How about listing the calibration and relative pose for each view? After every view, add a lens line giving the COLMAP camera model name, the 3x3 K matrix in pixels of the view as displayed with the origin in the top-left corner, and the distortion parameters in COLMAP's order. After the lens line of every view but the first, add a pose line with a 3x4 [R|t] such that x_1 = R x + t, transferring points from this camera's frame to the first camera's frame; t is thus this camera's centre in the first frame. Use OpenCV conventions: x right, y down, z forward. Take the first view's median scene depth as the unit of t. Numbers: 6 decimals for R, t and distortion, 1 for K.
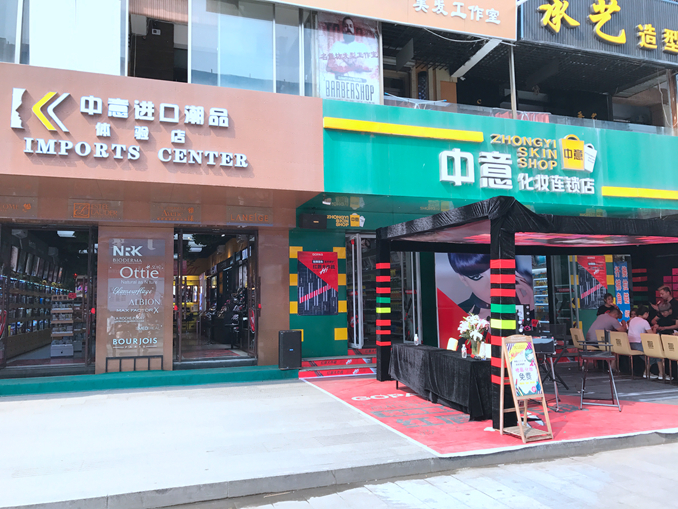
lens RADIAL K [[559.9, 0, 335.5], [0, 559.9, 250.6], [0, 0, 1]] dist [0.058506, -0.068063]
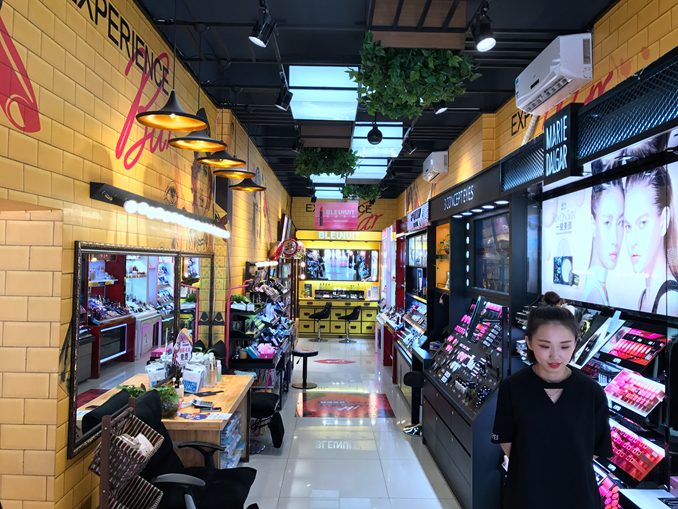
lens RADIAL K [[551.3, 0, 339.5], [0, 551.3, 248.0], [0, 0, 1]] dist [0.106299, -0.238486]
pose [[0.948345, 0.026759, -0.316110, -0.121339], [-0.001897, 0.996897, 0.078699, 0.020597], [0.317235, -0.074034, 0.945453, 0.517274]]
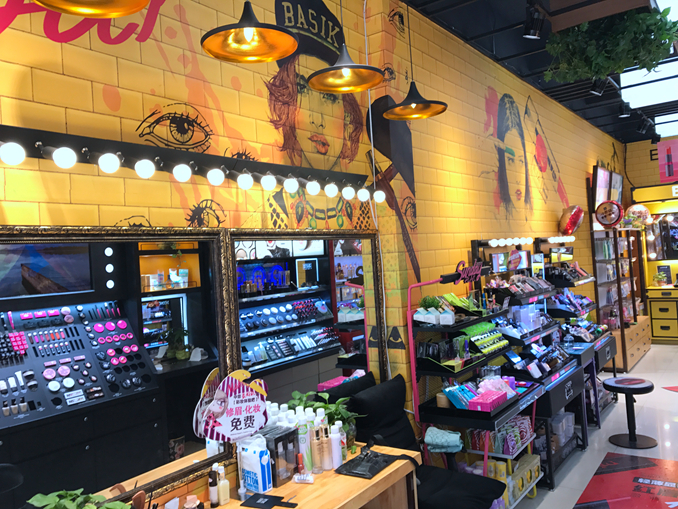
lens RADIAL K [[559.9, 0, 335.5], [0, 559.9, 250.6], [0, 0, 1]] dist [0.058506, -0.068063]
pose [[0.567123, -0.033043, -0.822970, -0.132446], [0.140708, 0.988393, 0.057280, 0.035698], [0.811525, -0.148283, 0.565189, 0.624077]]
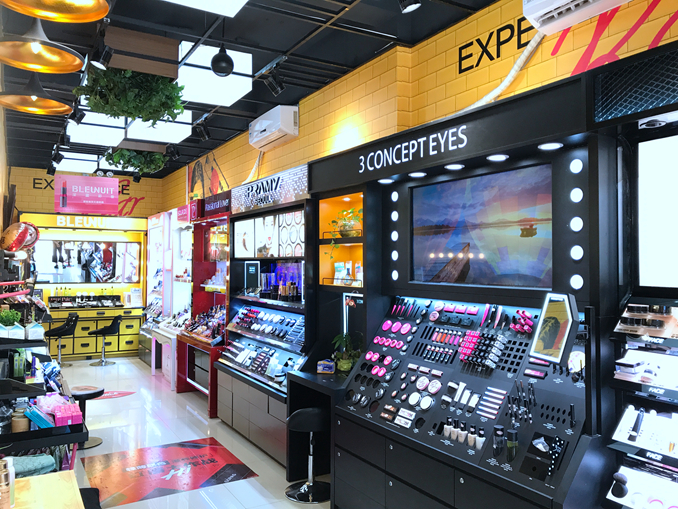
lens RADIAL K [[559.9, 0, 335.5], [0, 559.9, 250.6], [0, 0, 1]] dist [0.058506, -0.068063]
pose [[0.983062, 0.028683, 0.181016, -0.185708], [-0.042354, 0.996497, 0.072112, 0.033387], [-0.178313, -0.078557, 0.980833, 0.586741]]
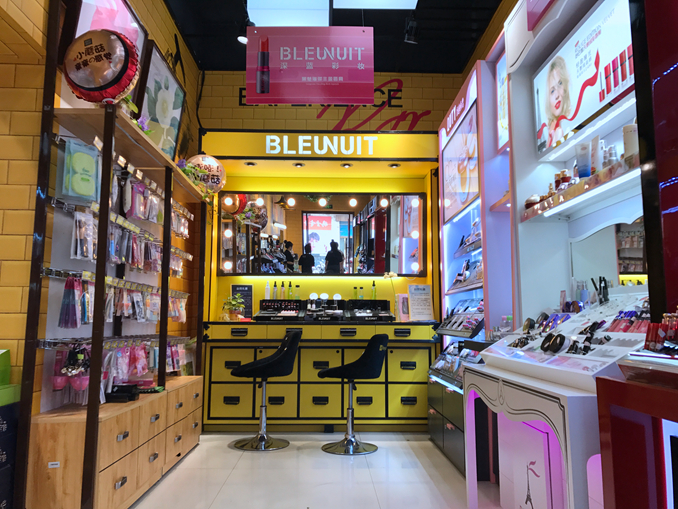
lens RADIAL K [[559.9, 0, 335.5], [0, 559.9, 250.6], [0, 0, 1]] dist [0.058506, -0.068063]
pose [[0.949908, -0.017737, -0.312027, -0.220866], [0.012626, 0.999751, -0.018393, 0.089217], [0.312276, 0.013532, 0.949895, 0.824805]]
